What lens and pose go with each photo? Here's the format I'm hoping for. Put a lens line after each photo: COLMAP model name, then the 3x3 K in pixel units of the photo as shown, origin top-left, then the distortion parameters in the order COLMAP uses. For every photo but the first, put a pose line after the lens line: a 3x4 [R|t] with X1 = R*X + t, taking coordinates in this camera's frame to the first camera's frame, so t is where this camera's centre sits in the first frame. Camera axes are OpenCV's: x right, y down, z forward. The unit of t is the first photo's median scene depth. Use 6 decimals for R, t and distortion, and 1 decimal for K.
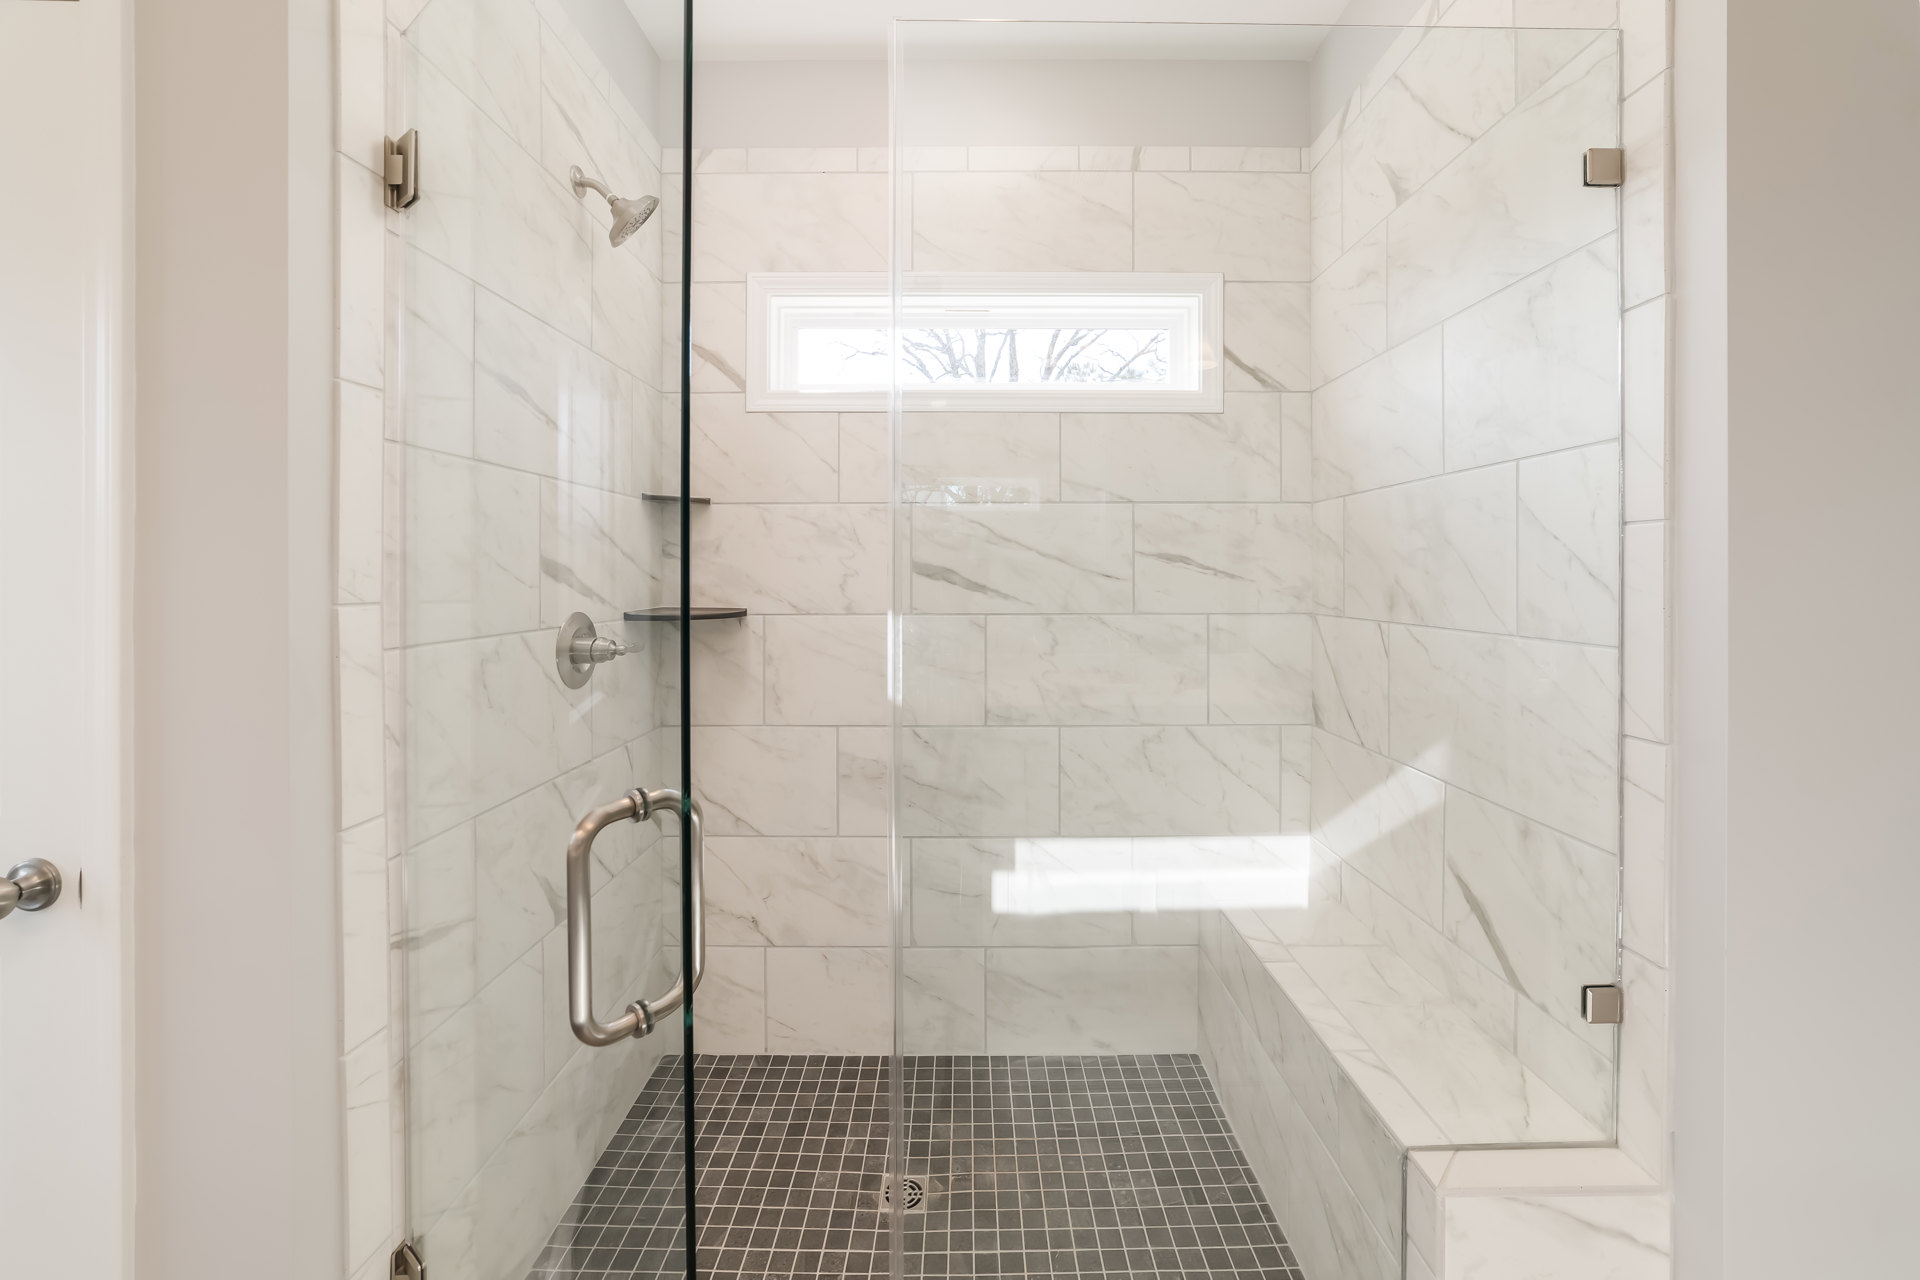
lens RADIAL K [[753.0, 0, 998.6], [0, 753.0, 577.0], [0, 0, 1]] dist [-0.015618, 0.000467]
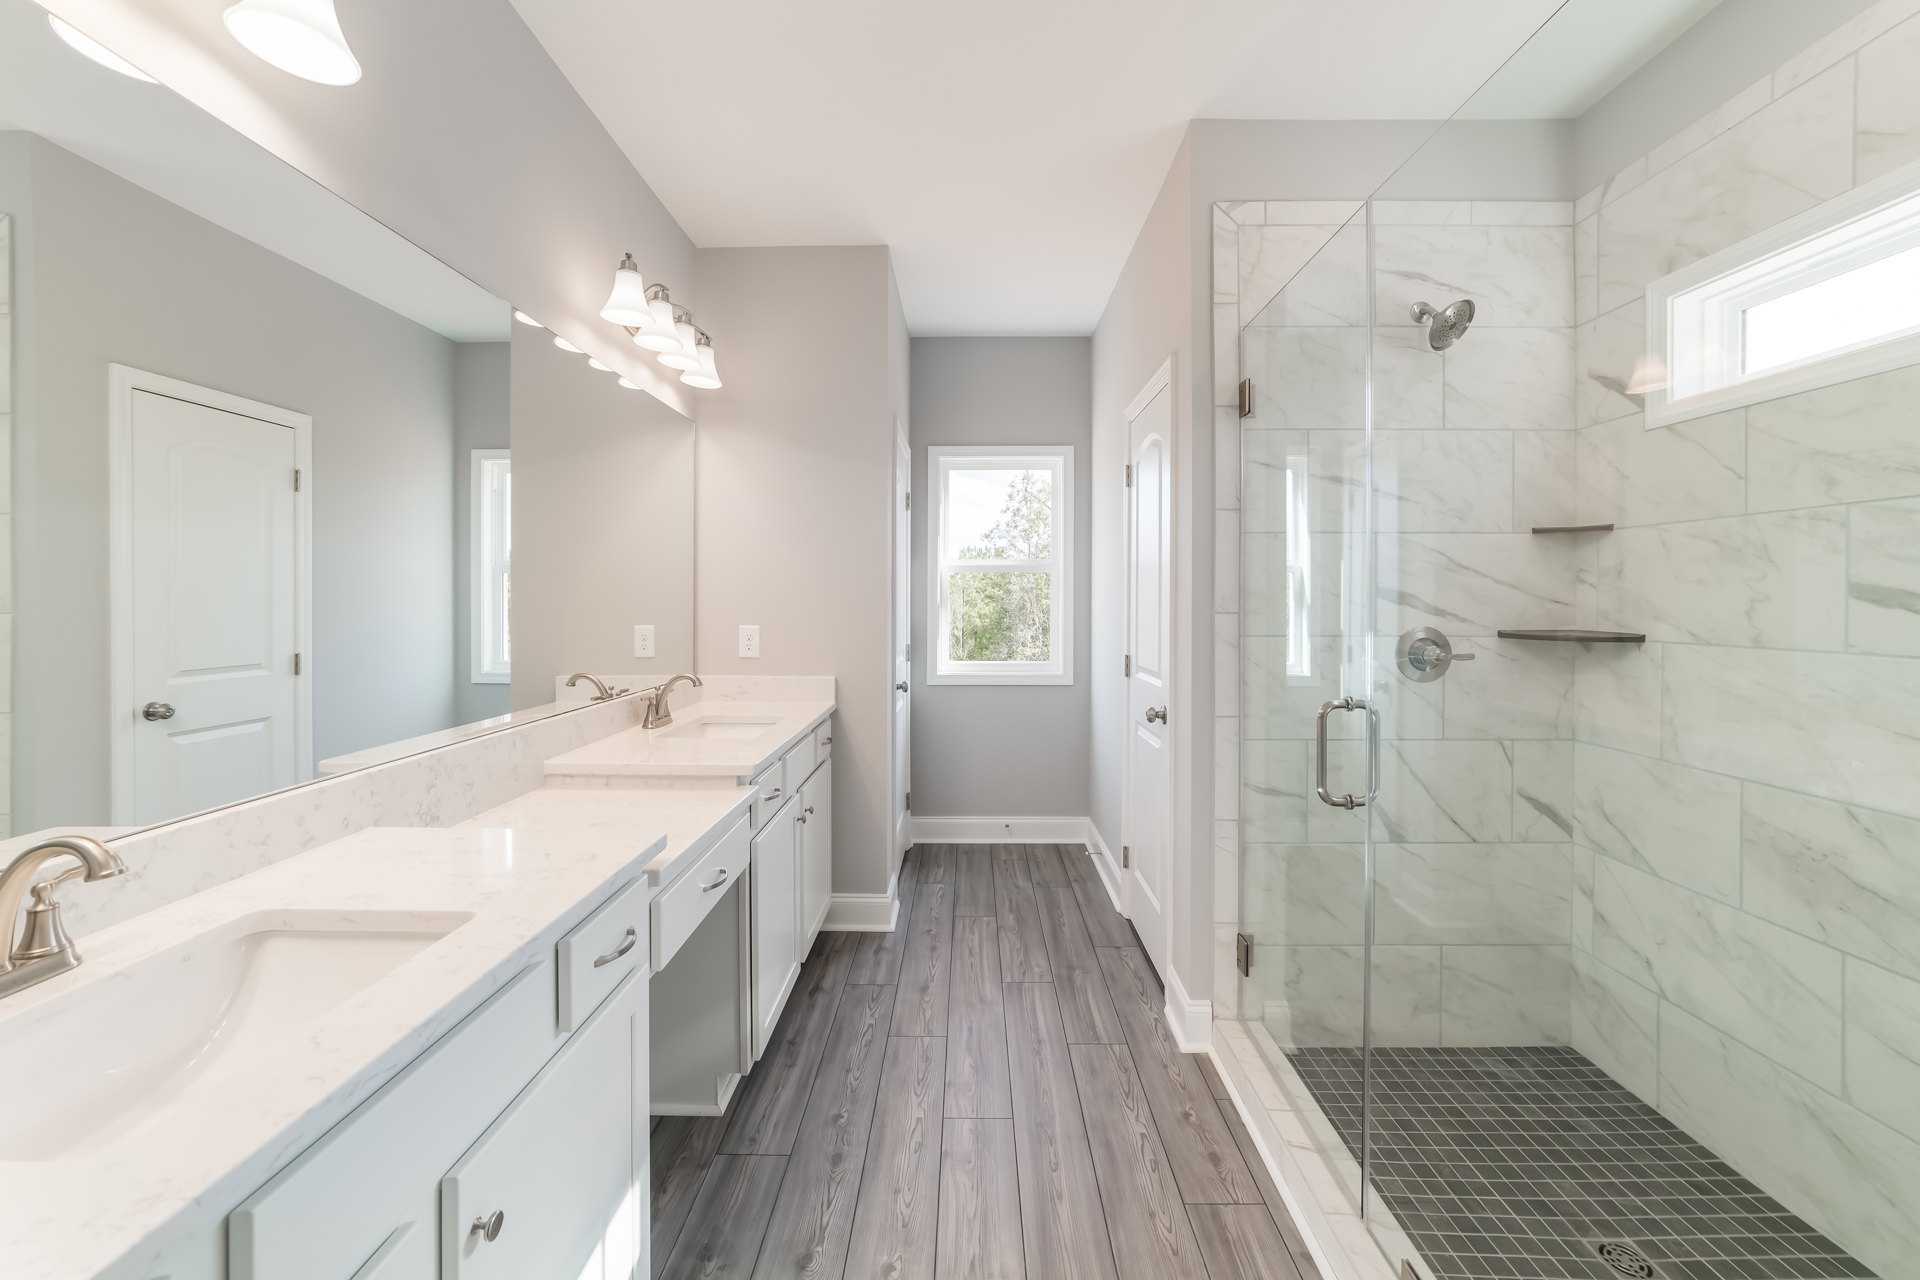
lens RADIAL K [[762.1, 0, 963.3], [0, 762.1, 602.2], [0, 0, 1]] dist [0.000938, 0.000242]
pose [[-0.013131, 0.005041, -0.999901, 0.655219], [-0.003760, 0.999980, 0.005090, -0.001469], [0.999907, 0.003826, -0.013111, 0.137889]]
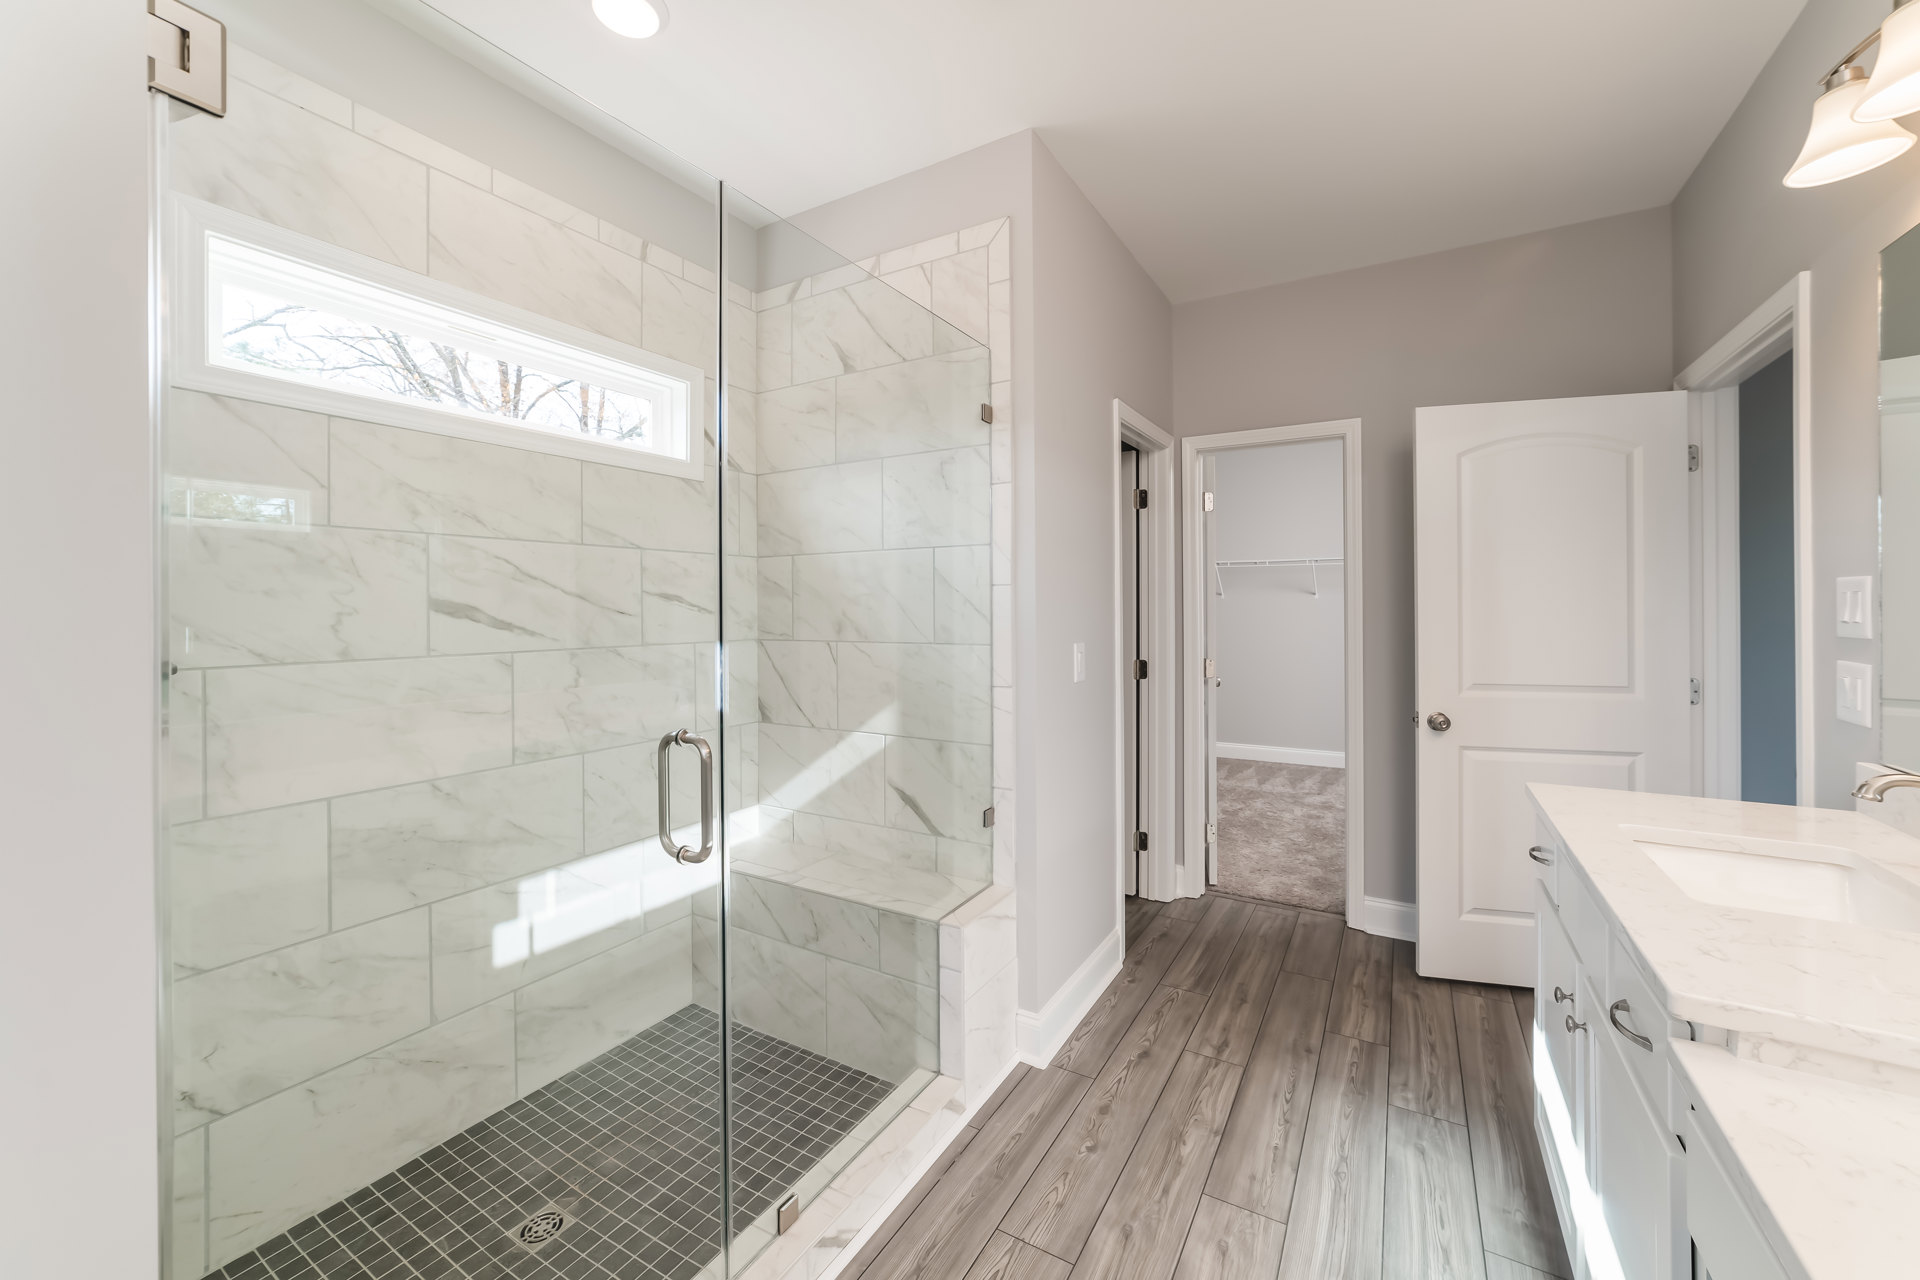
lens RADIAL K [[738.5, 0, 968.6], [0, 738.5, 609.2], [0, 0, 1]] dist [-0.018864, 0.009803]
pose [[0.514938, -0.003106, 0.857222, -0.540047], [0.006670, 0.999978, -0.000384, -0.002550], [-0.857202, 0.005915, 0.514947, -0.007664]]
